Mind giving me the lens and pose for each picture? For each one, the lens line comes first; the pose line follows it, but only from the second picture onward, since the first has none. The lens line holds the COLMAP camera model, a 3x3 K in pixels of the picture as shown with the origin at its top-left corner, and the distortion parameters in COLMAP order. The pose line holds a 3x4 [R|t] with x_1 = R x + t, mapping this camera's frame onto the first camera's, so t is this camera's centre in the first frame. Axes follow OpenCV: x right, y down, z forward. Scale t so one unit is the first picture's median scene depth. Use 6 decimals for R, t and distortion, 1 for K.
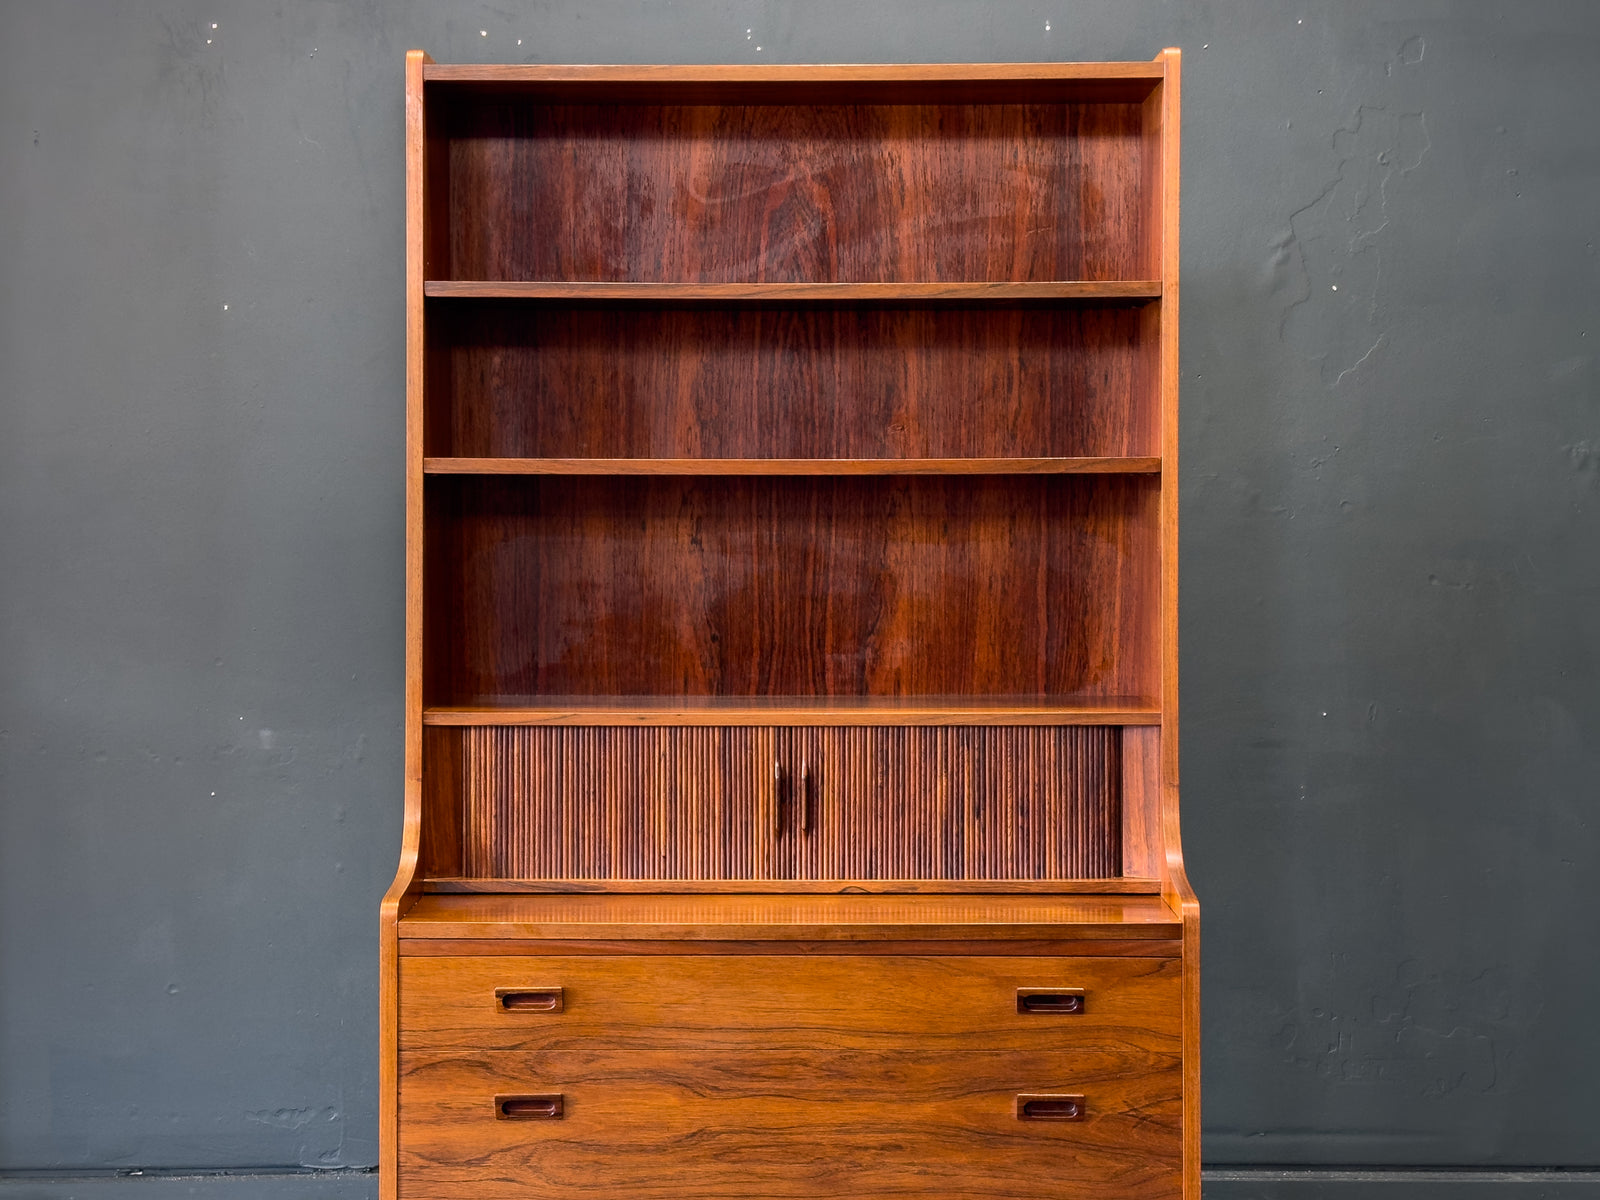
lens RADIAL K [[2322.5, 0, 793.5], [0, 2322.5, 554.4], [0, 0, 1]] dist [0.139348, -0.112678]
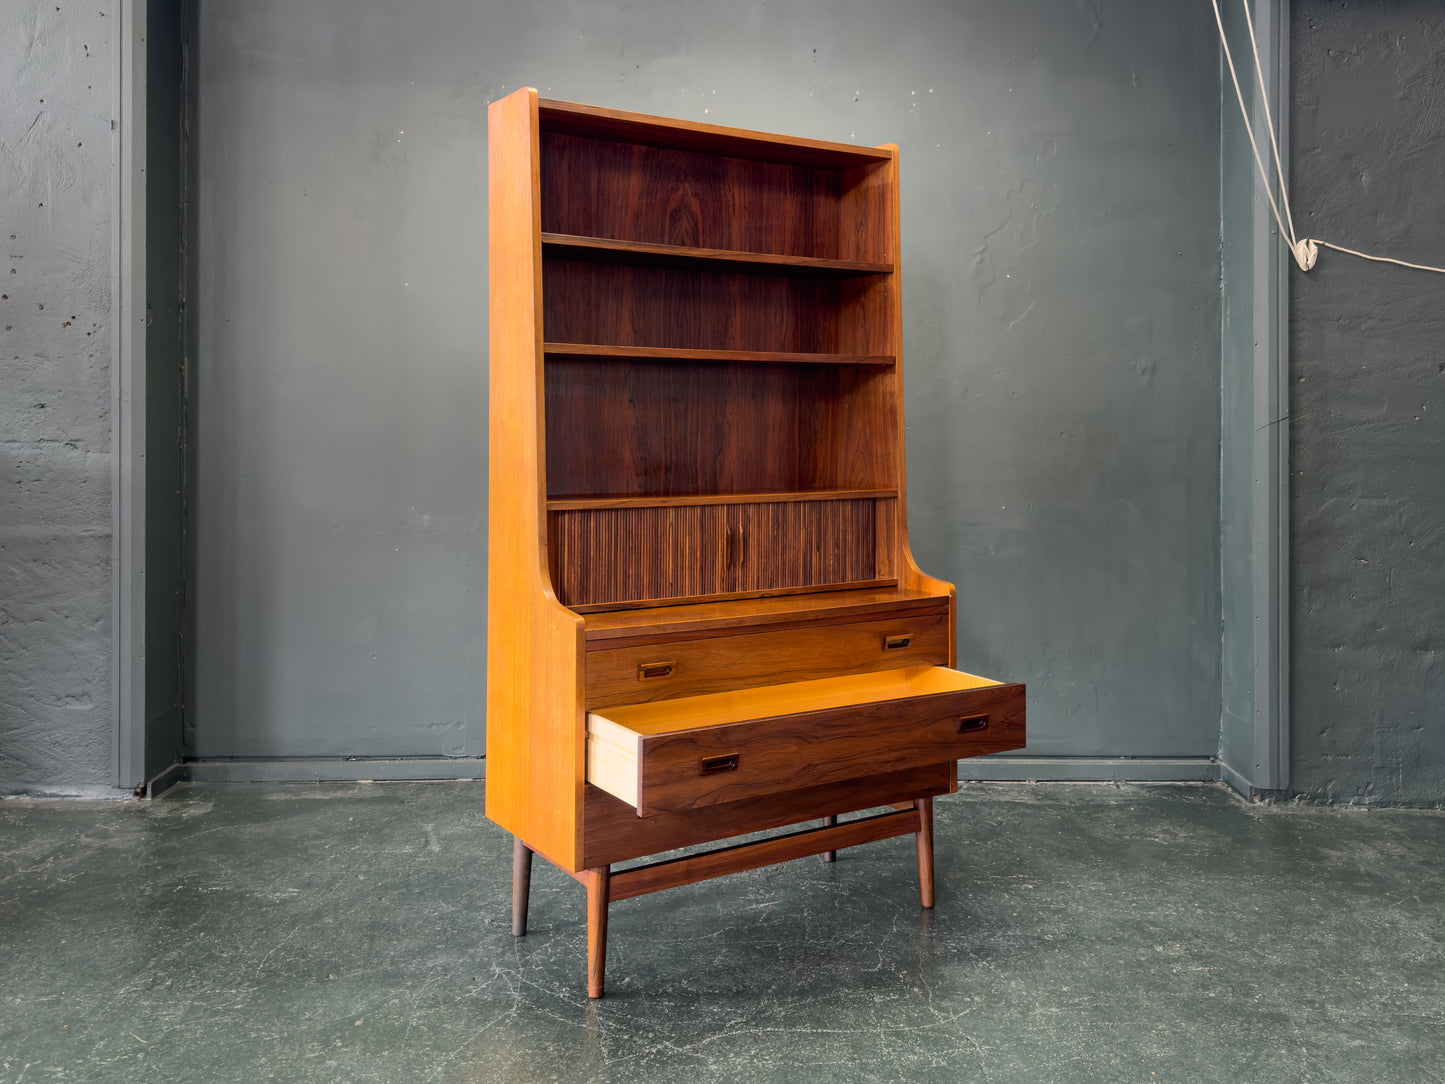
lens RADIAL K [[1301.1, 0, 714.6], [0, 1301.1, 406.4], [0, 0, 1]] dist [0.113021, -0.217446]
pose [[0.829405, 0.008543, 0.558582, -0.523556], [0.014961, 0.999185, -0.037497, 0.034877], [-0.558447, 0.039457, 0.828602, 0.184111]]
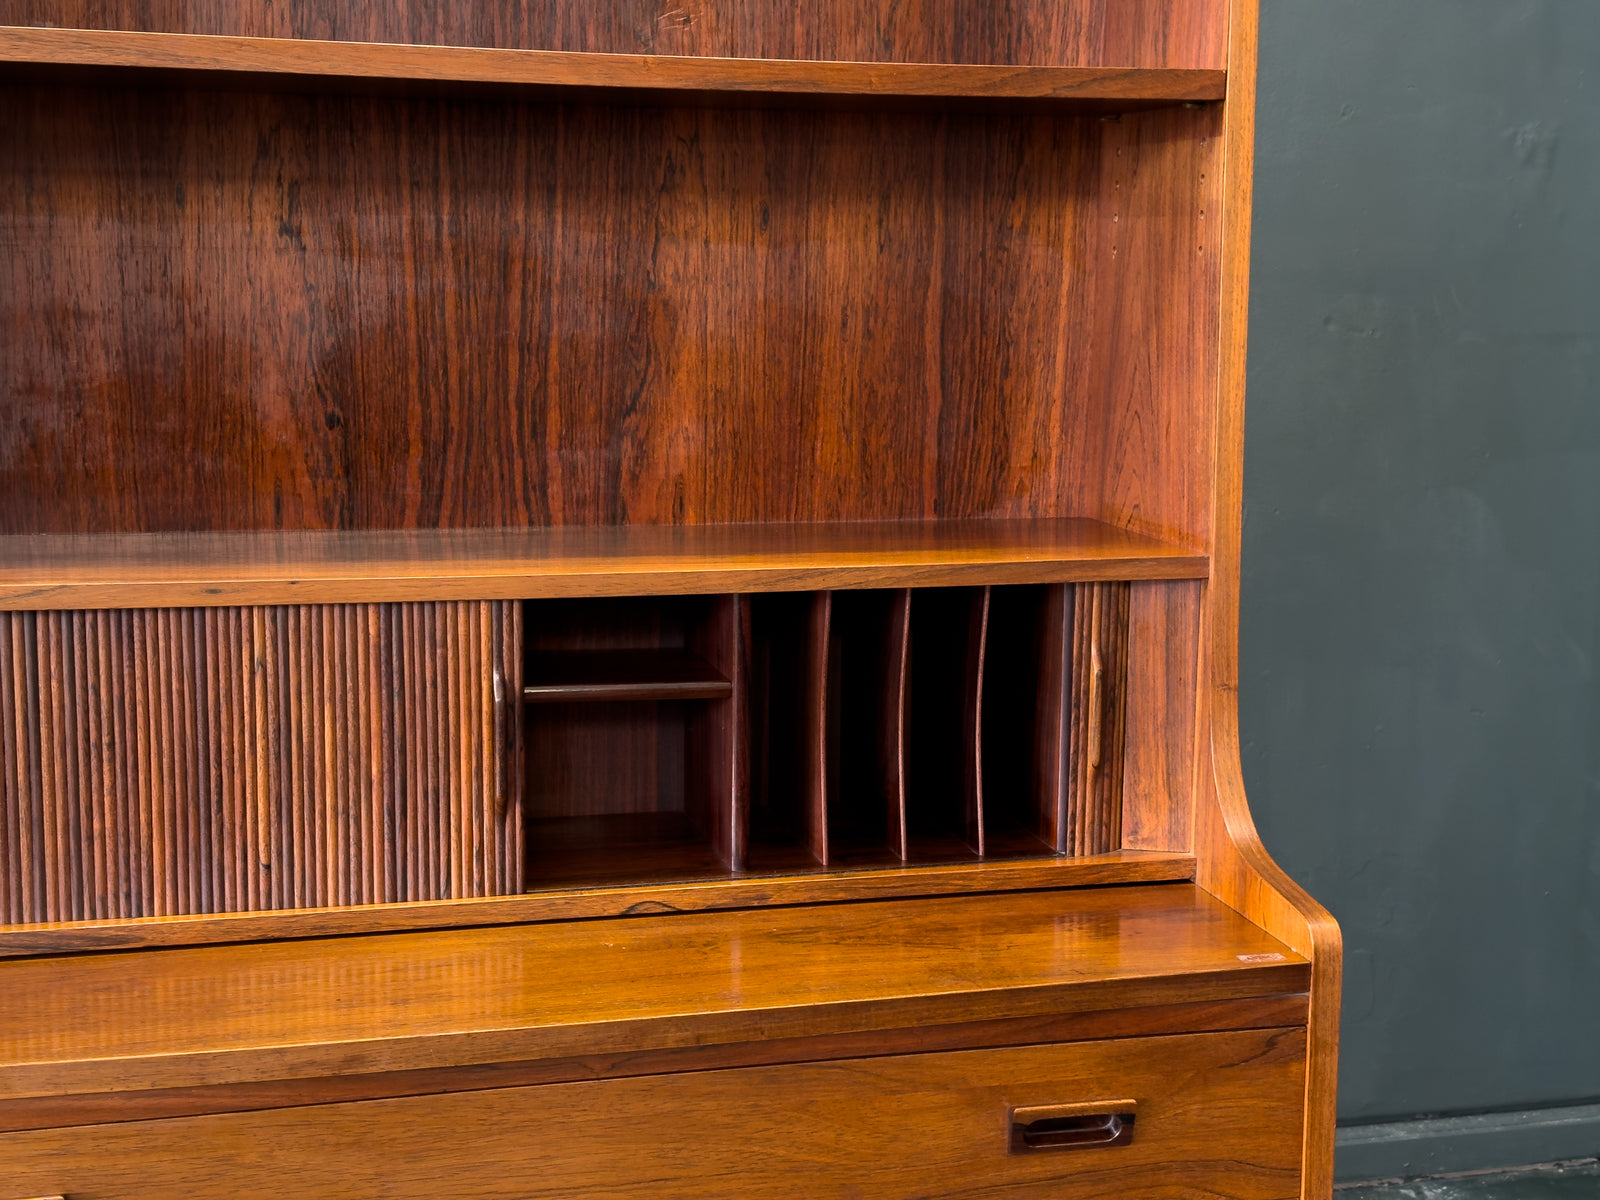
lens RADIAL K [[2215.4, 0, 823.1], [0, 2215.4, 612.1], [0, 0, 1]] dist [0.185751, -0.375893]
pose [[0.965666, -0.028597, 0.258207, -0.058859], [-0.005072, 0.991658, 0.128797, 0.013577], [-0.259736, -0.125685, 0.957466, 0.488451]]
